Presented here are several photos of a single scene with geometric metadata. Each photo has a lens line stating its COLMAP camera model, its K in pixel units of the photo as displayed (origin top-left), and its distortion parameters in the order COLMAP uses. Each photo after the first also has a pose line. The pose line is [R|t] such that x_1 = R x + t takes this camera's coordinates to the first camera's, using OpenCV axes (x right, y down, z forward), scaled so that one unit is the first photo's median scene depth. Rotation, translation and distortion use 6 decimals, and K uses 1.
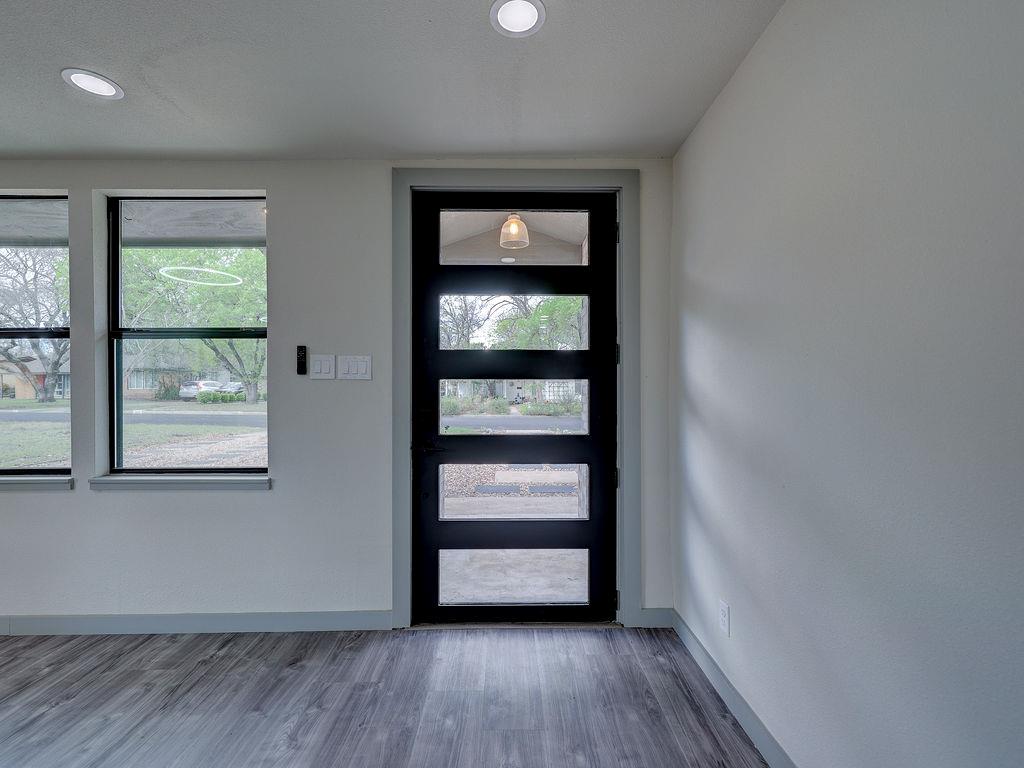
lens RADIAL K [[463.0, 0, 535.5], [0, 463.0, 391.6], [0, 0, 1]] dist [0.001668, -0.000164]
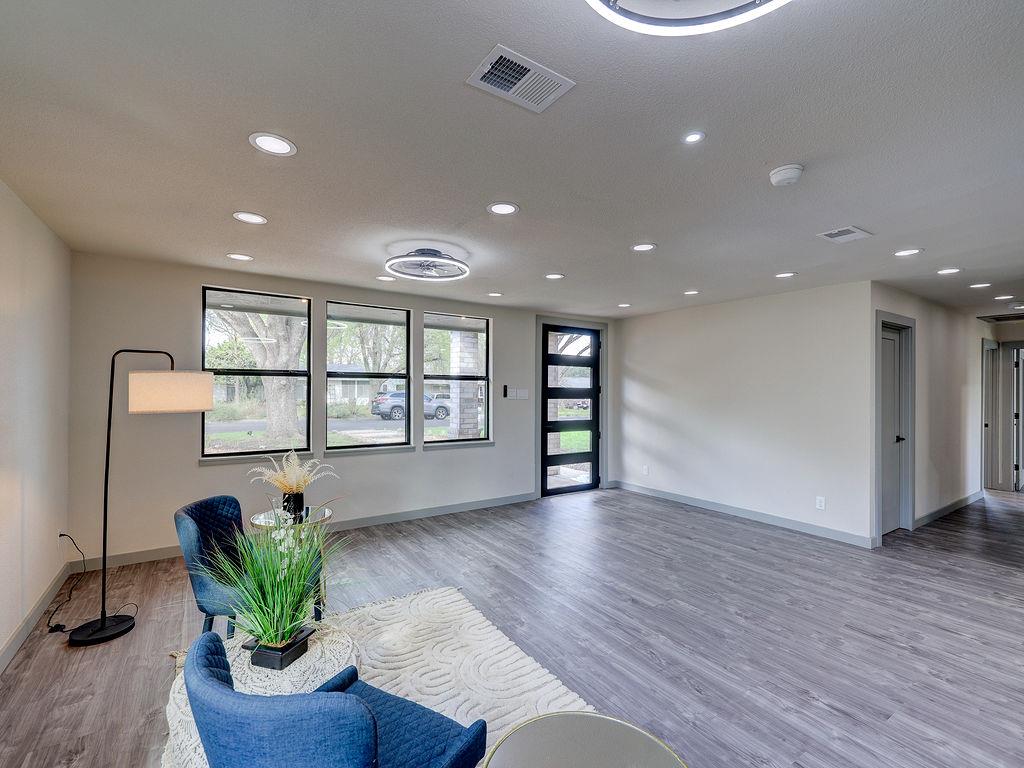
lens RADIAL K [[463.0, 0, 510.8], [0, 463.0, 388.0], [0, 0, 1]] dist [0.001668, -0.000164]
pose [[0.839242, 0.012811, 0.543608, -1.762064], [-0.010638, 0.999918, -0.007141, -0.067334], [-0.543655, 0.000210, 0.839309, -1.011448]]
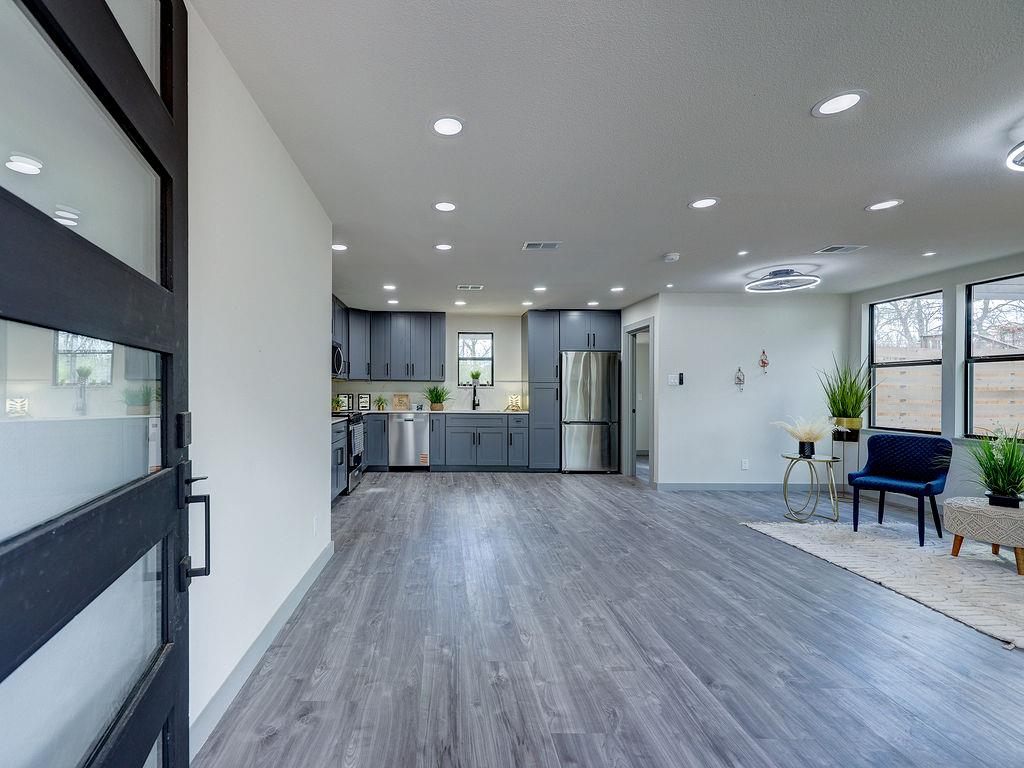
lens RADIAL K [[463.0, 0, 447.2], [0, 463.0, 387.4], [0, 0, 1]] dist [0.001668, -0.000164]
pose [[-0.999996, -0.001615, -0.002472, -0.031476], [-0.001602, 0.999985, -0.005227, 0.006401], [0.002481, -0.005223, -0.999983, 1.129723]]
